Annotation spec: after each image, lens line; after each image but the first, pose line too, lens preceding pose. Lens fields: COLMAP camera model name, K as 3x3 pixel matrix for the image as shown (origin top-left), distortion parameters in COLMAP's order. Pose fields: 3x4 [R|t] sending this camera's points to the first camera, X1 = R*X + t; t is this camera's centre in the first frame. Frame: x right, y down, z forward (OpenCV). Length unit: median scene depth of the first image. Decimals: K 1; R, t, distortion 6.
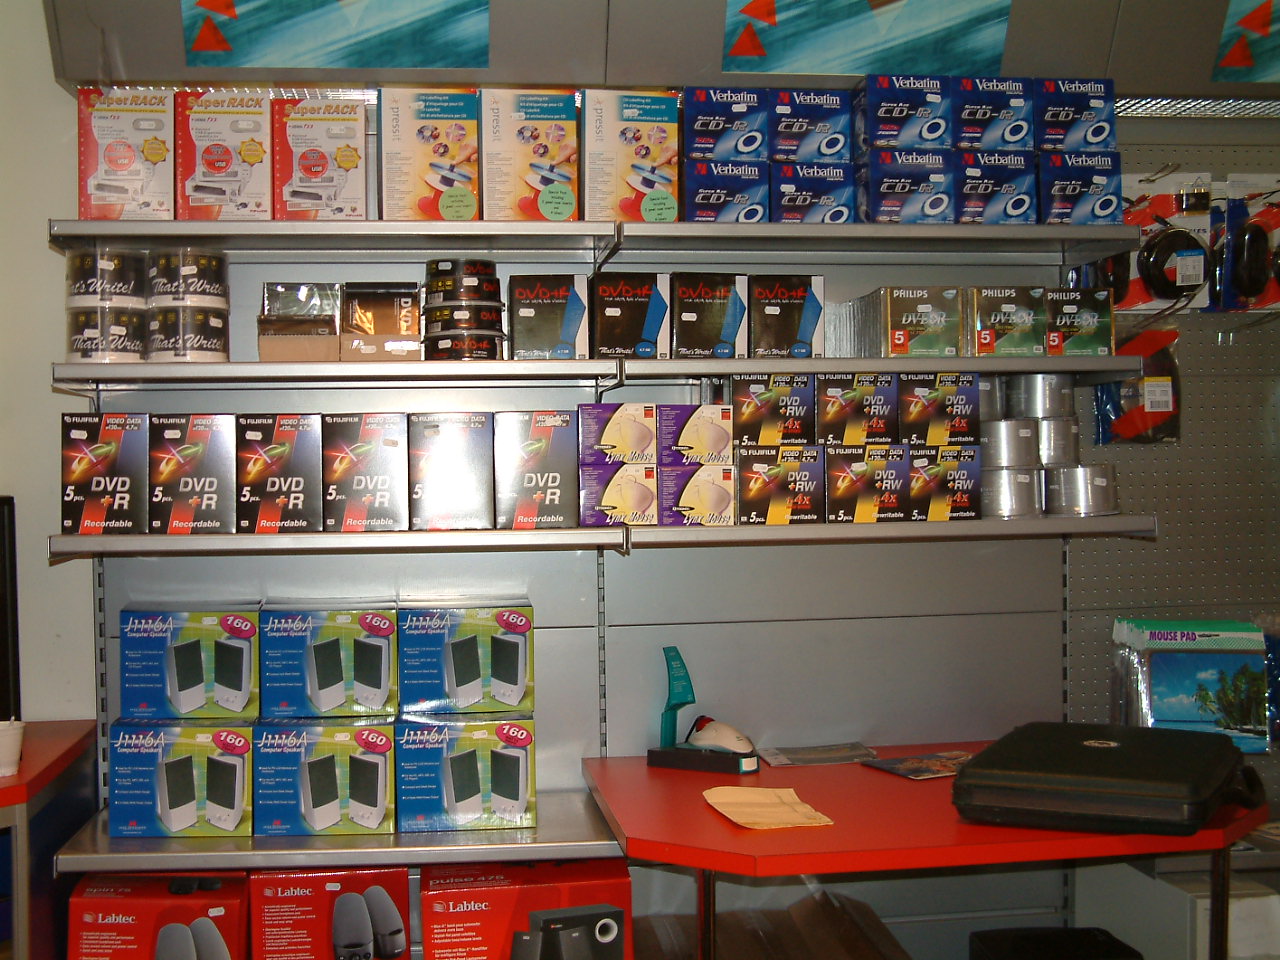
lens RADIAL K [[1600.6, 0, 640.0], [0, 1600.6, 480.0], [0, 0, 1]] dist [-0.174169, 0.452781]
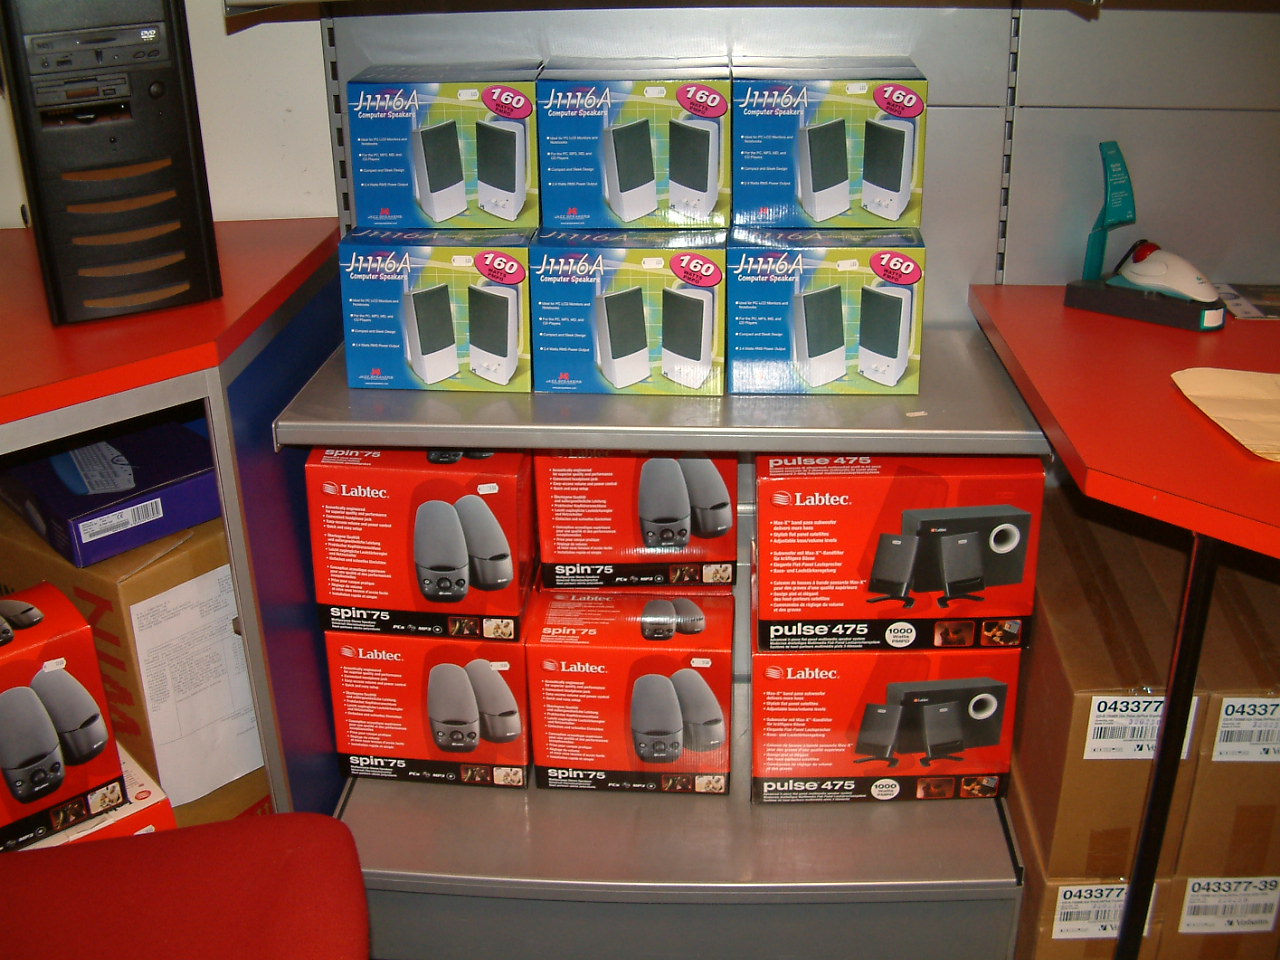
lens RADIAL K [[1347.6, 0, 640.0], [0, 1347.6, 480.0], [0, 0, 1]] dist [-0.214803, 0.148074]
pose [[0.981640, 0.069628, -0.177580, -0.079219], [0.006085, 0.919087, 0.394008, 0.014924], [0.190645, -0.387855, 0.901789, 0.415758]]
